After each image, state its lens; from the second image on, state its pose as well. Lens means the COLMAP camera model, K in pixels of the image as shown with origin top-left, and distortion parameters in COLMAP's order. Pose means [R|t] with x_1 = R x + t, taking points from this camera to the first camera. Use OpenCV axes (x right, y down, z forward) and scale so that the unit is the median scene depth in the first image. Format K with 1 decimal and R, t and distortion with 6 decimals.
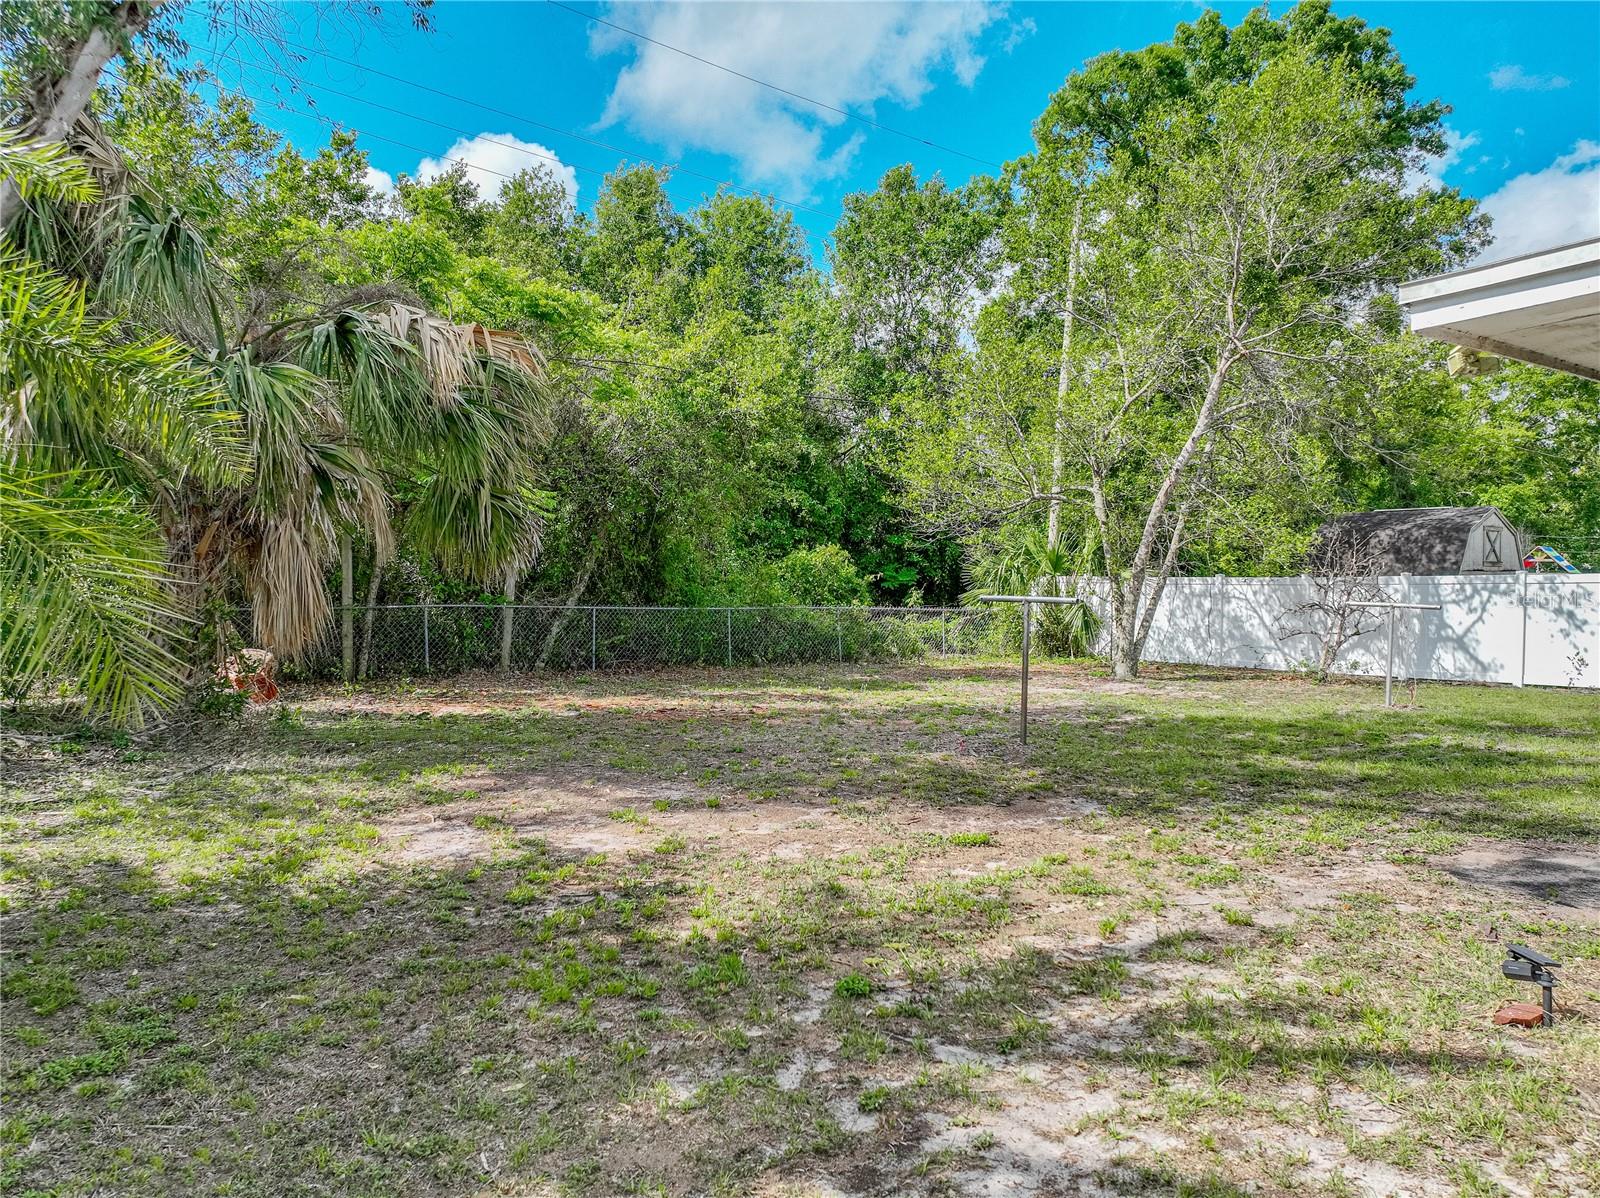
lens RADIAL K [[1131.1, 0, 803.6], [0, 1131.1, 603.6], [0, 0, 1]] dist [0.028196, 0.011097]
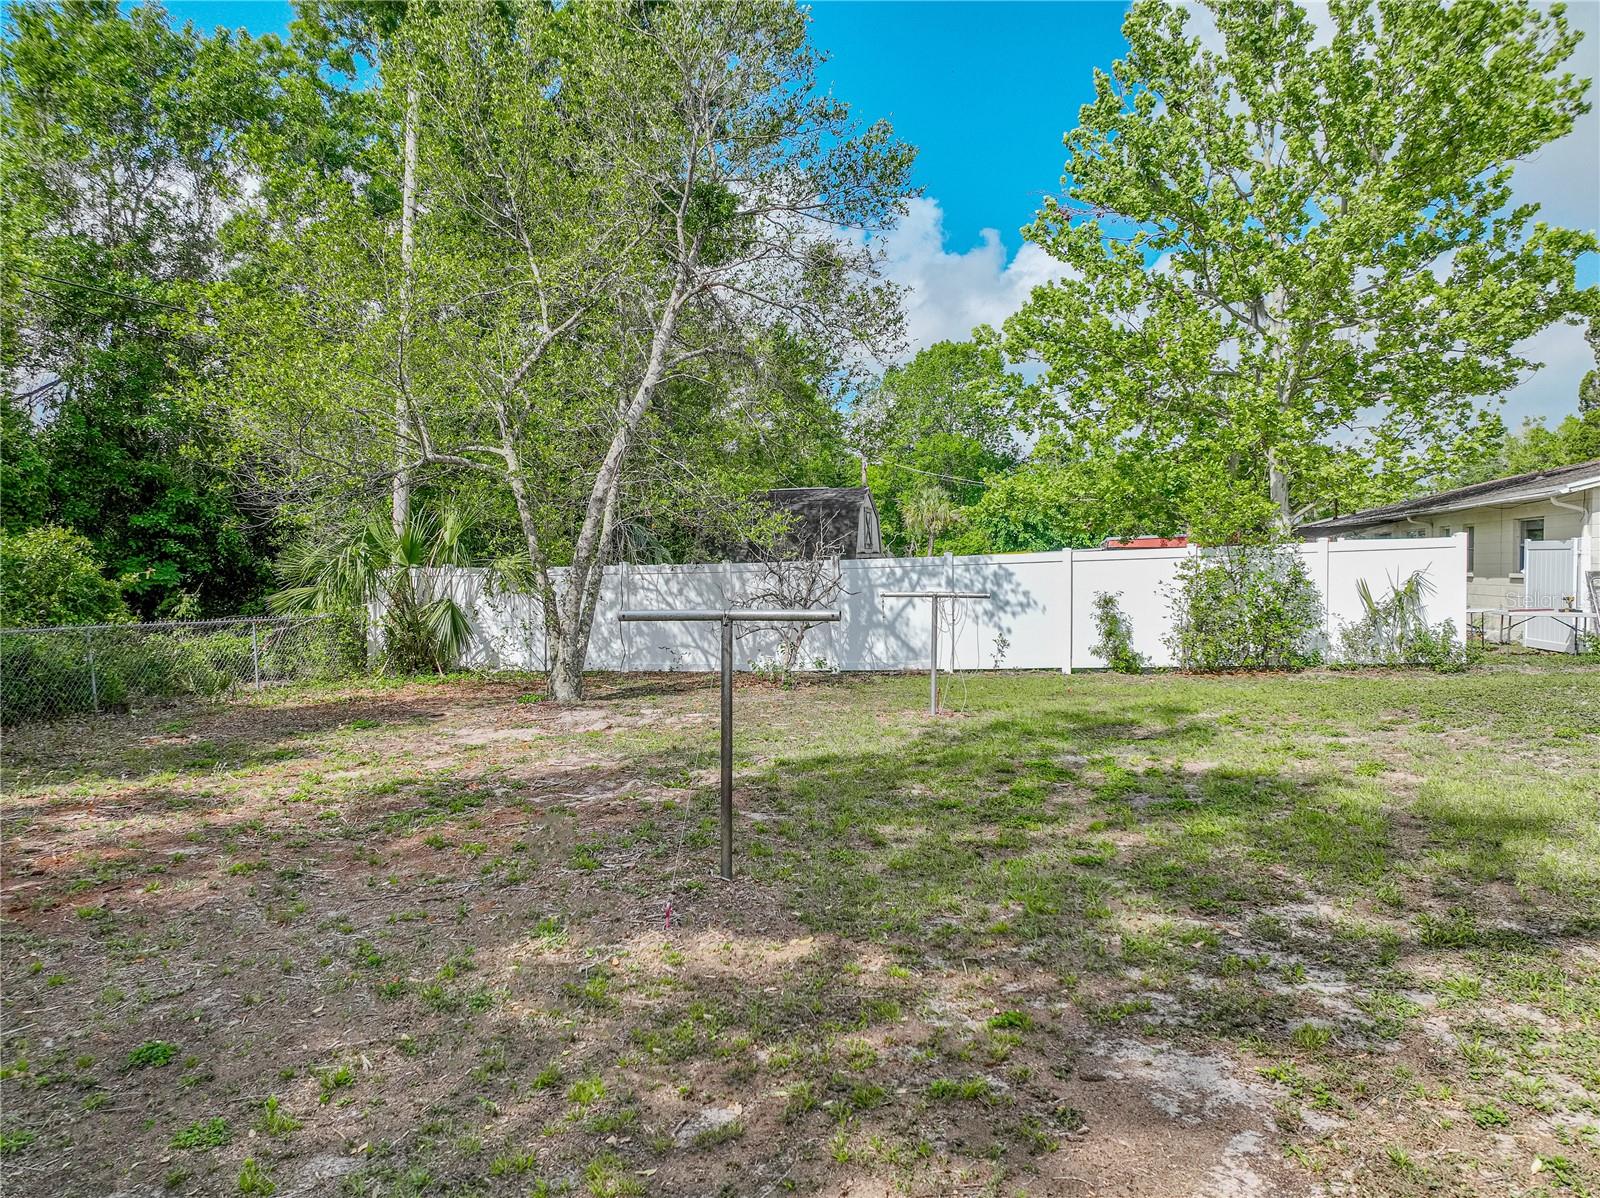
lens RADIAL K [[1131.1, 0, 791.1], [0, 1131.1, 599.5], [0, 0, 1]] dist [0.028196, 0.011097]
pose [[0.781301, -0.041873, 0.622748, -0.061919], [0.037334, 0.999096, 0.020339, -0.010752], [-0.623037, 0.007358, 0.782158, 0.276708]]
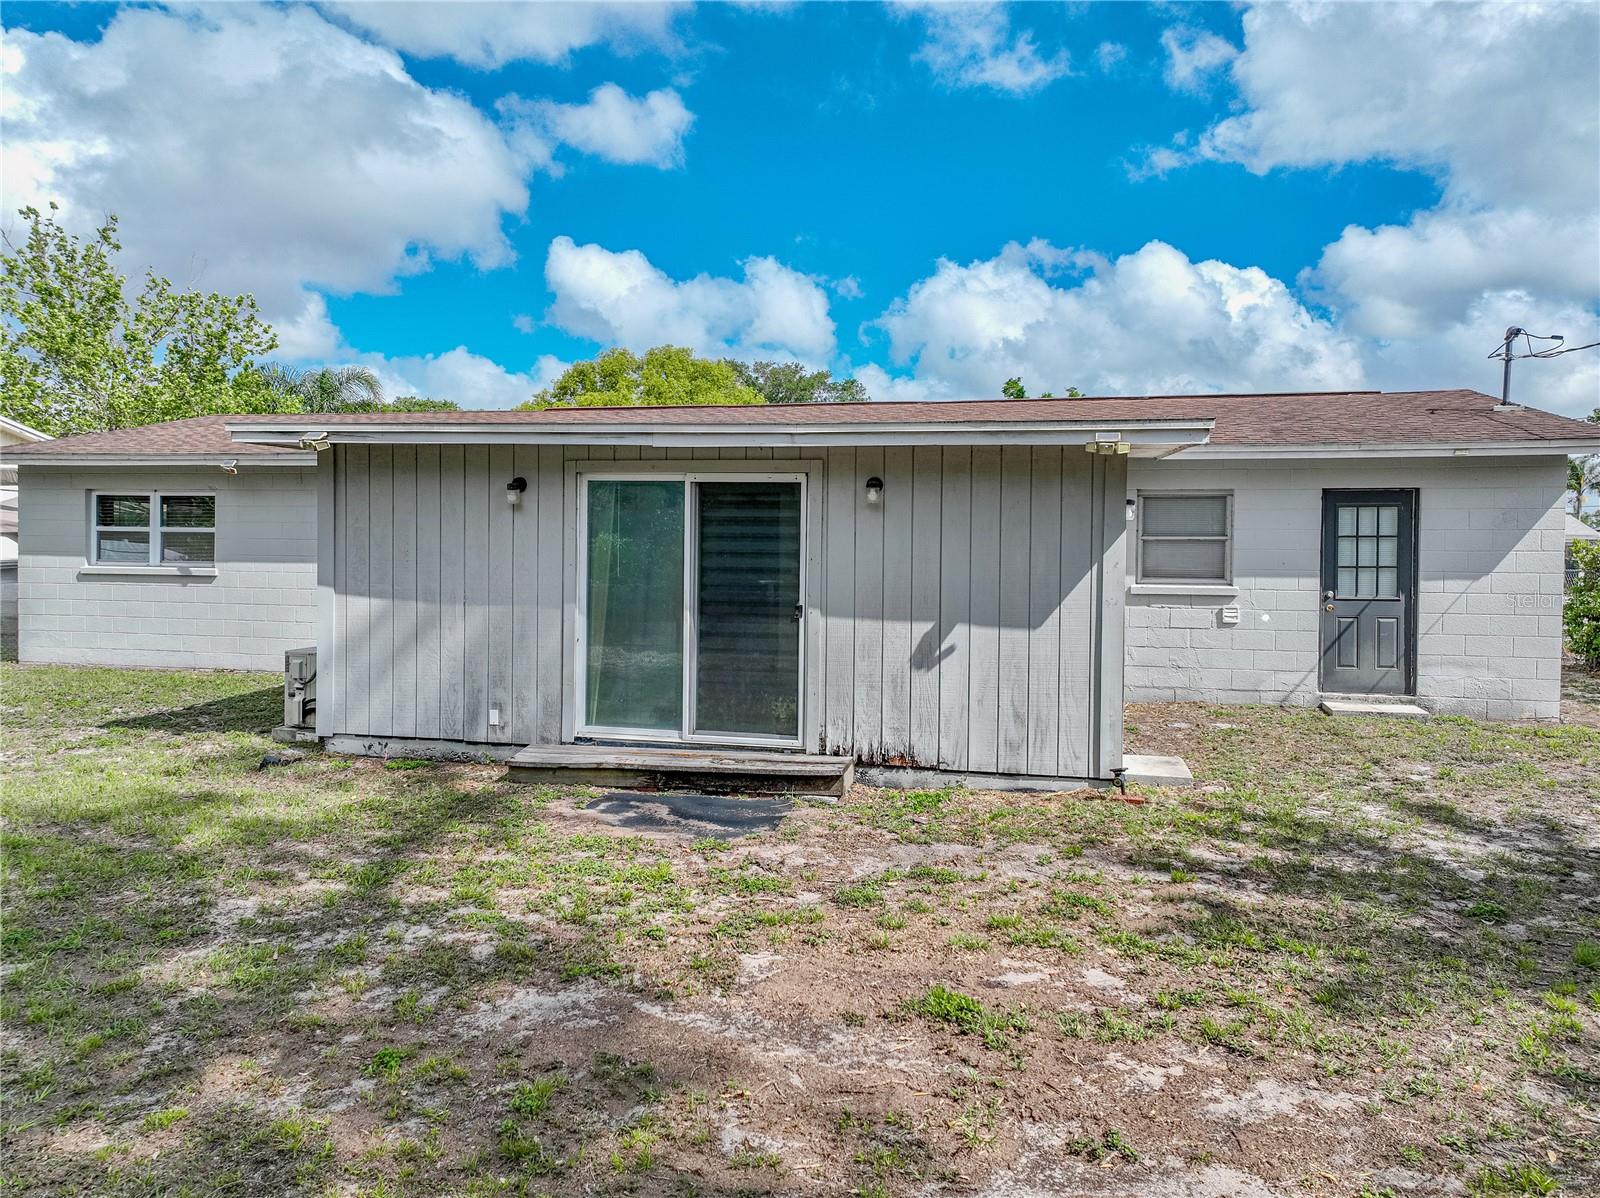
lens RADIAL K [[1131.1, 0, 862.6], [0, 1131.1, 585.3], [0, 0, 1]] dist [0.028196, 0.011097]
pose [[-0.650508, -0.036157, 0.758639, -0.096809], [-0.008886, 0.999160, 0.040001, -0.013260], [-0.759448, 0.019279, -0.650283, 0.503265]]
